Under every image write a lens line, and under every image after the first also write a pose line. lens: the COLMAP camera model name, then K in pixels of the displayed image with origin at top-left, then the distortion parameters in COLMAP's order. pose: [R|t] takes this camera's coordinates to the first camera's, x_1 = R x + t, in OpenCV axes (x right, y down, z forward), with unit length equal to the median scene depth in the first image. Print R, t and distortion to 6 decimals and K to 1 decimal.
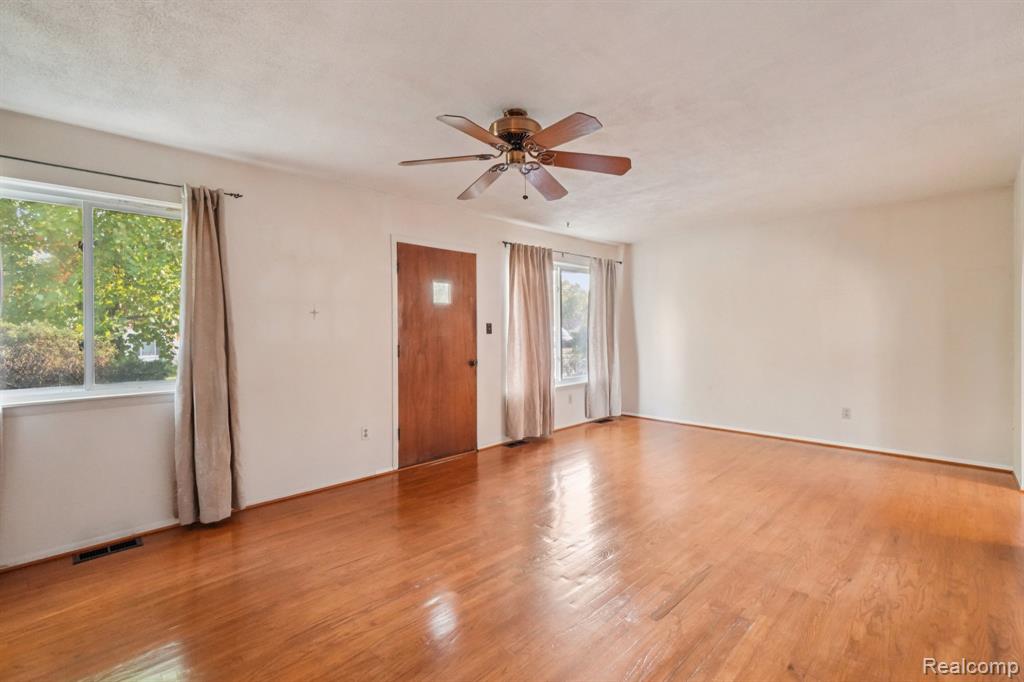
lens RADIAL K [[454.4, 0, 510.6], [0, 454.4, 332.4], [0, 0, 1]] dist [-0.000605, 0.000122]
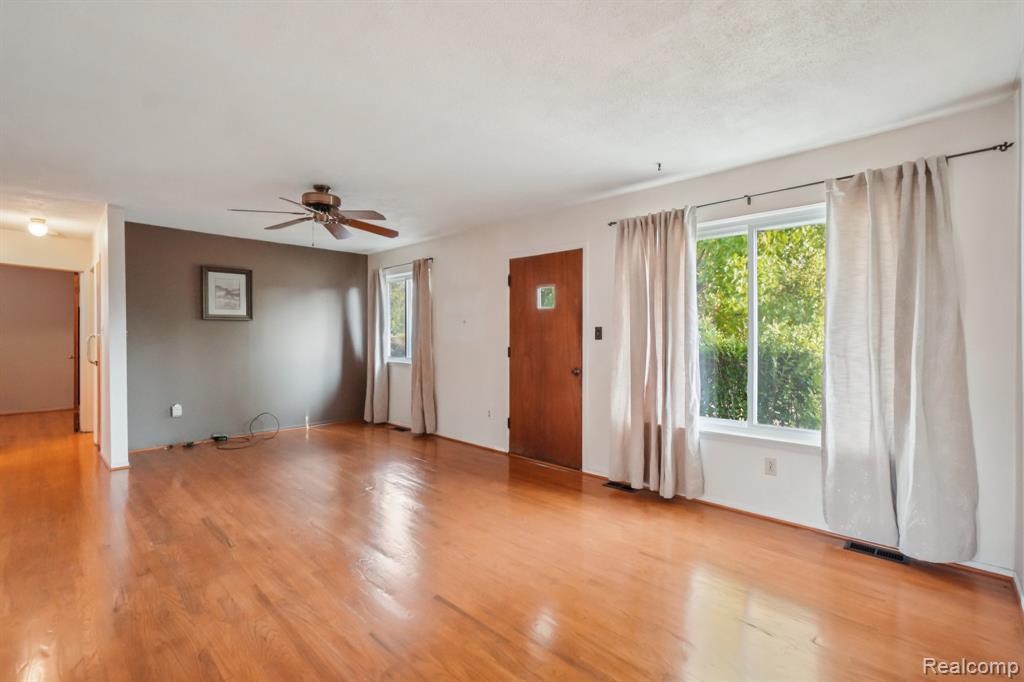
lens RADIAL K [[454.4, 0, 510.6], [0, 454.4, 332.4], [0, 0, 1]] dist [-0.000605, 0.000122]
pose [[0.027853, 0.001736, -0.999611, 0.864813], [-0.010747, 0.999941, 0.001438, -0.010664], [0.999554, 0.010703, 0.027870, 0.907924]]
